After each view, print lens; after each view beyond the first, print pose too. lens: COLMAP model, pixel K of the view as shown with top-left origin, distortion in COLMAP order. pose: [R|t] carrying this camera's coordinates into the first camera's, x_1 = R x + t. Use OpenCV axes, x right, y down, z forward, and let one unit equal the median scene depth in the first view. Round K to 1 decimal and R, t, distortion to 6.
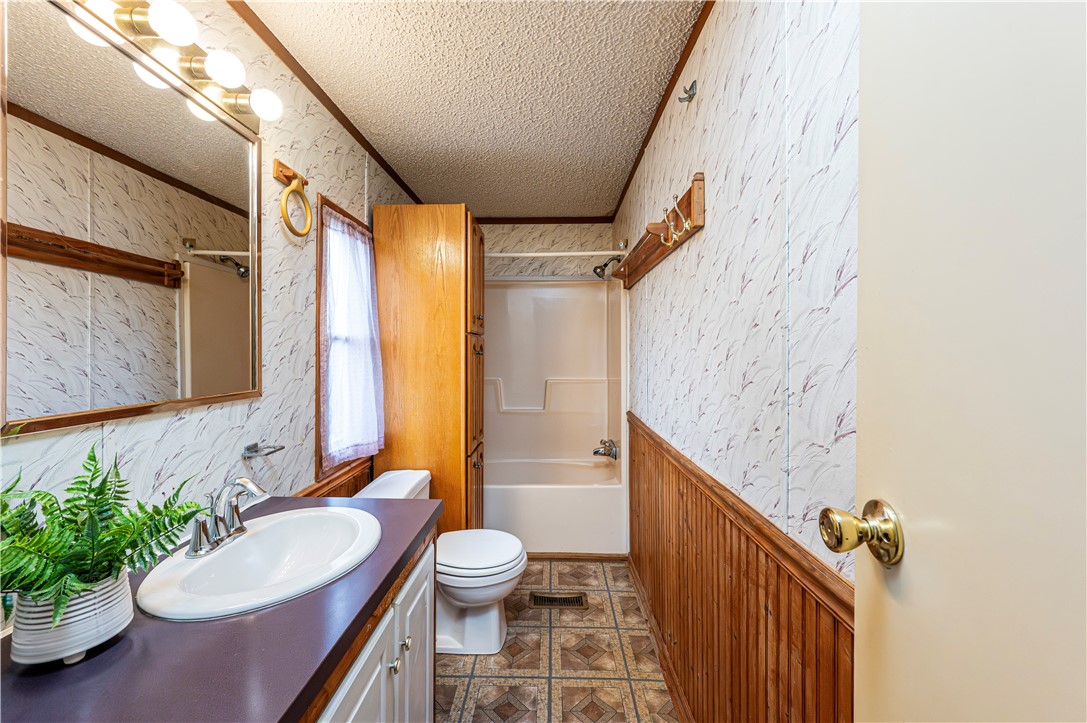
lens RADIAL K [[421.7, 0, 542.2], [0, 421.7, 352.2], [0, 0, 1]] dist [-0.001533, -0.000223]
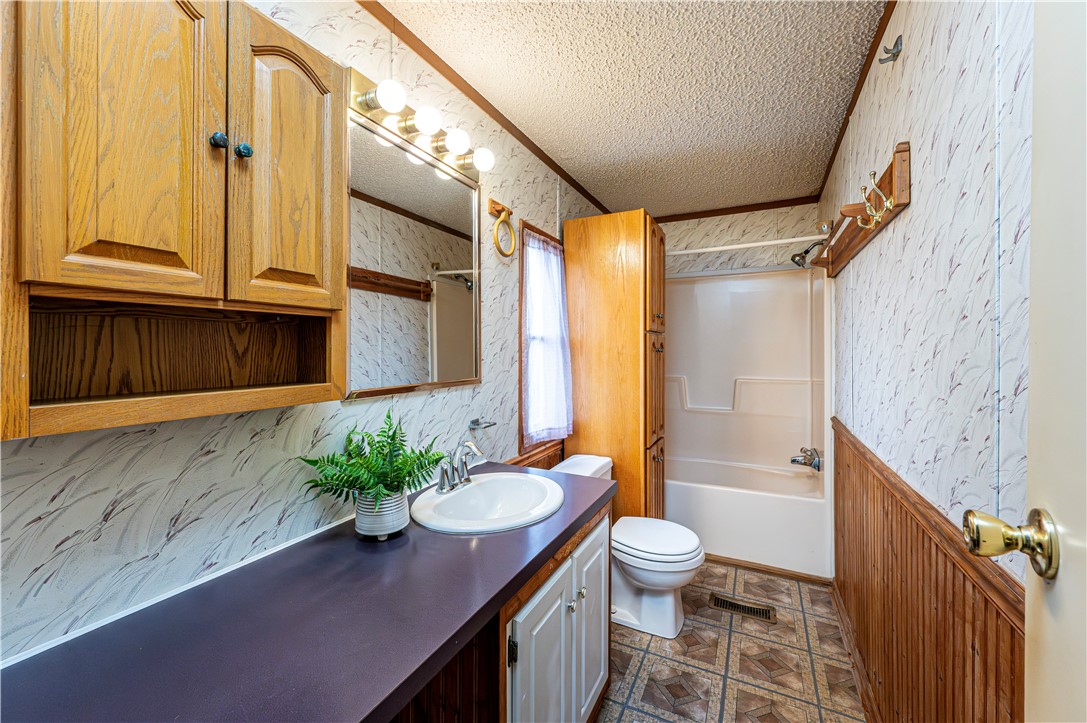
lens RADIAL K [[425.2, 0, 547.3], [0, 425.2, 355.5], [0, 0, 1]] dist [-0.000724, -0.000044]
pose [[0.905102, 0.005834, -0.425154, 0.065941], [-0.000233, 0.999913, 0.013225, 0.001515], [0.425194, -0.011871, 0.905025, -0.086957]]
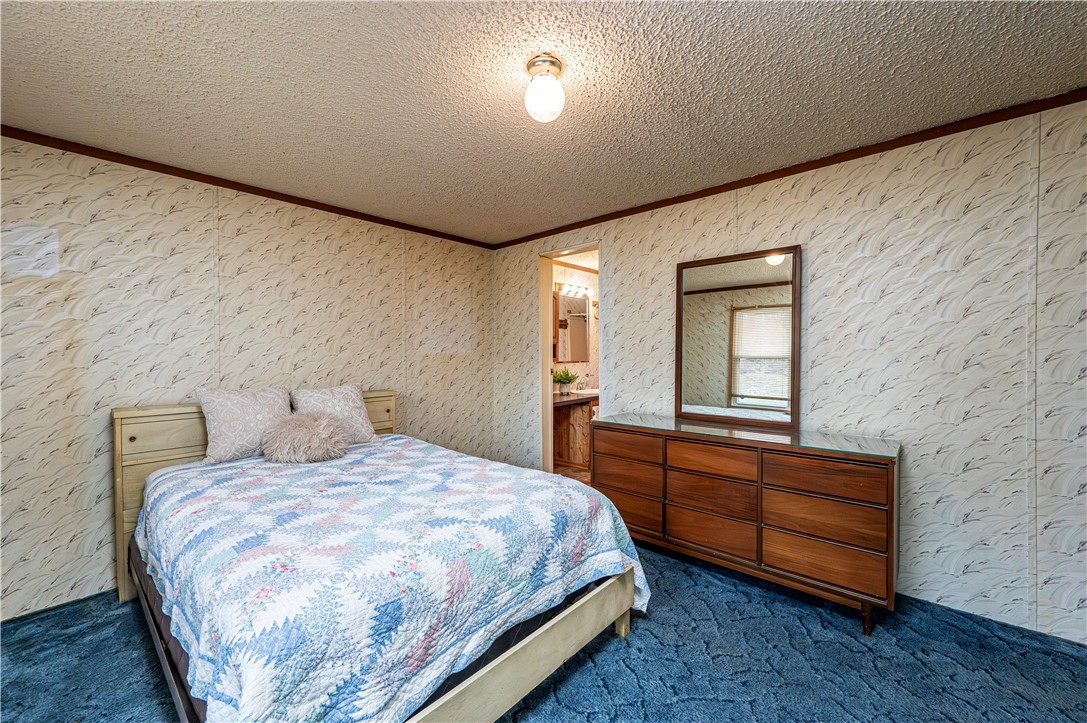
lens RADIAL K [[425.2, 0, 547.3], [0, 425.2, 355.5], [0, 0, 1]] dist [-0.000724, -0.000044]
pose [[0.762030, 0.005261, -0.647520, 1.379339], [0.000171, 0.999965, 0.008326, 0.010049], [0.647542, -0.006456, 0.762003, -1.958617]]
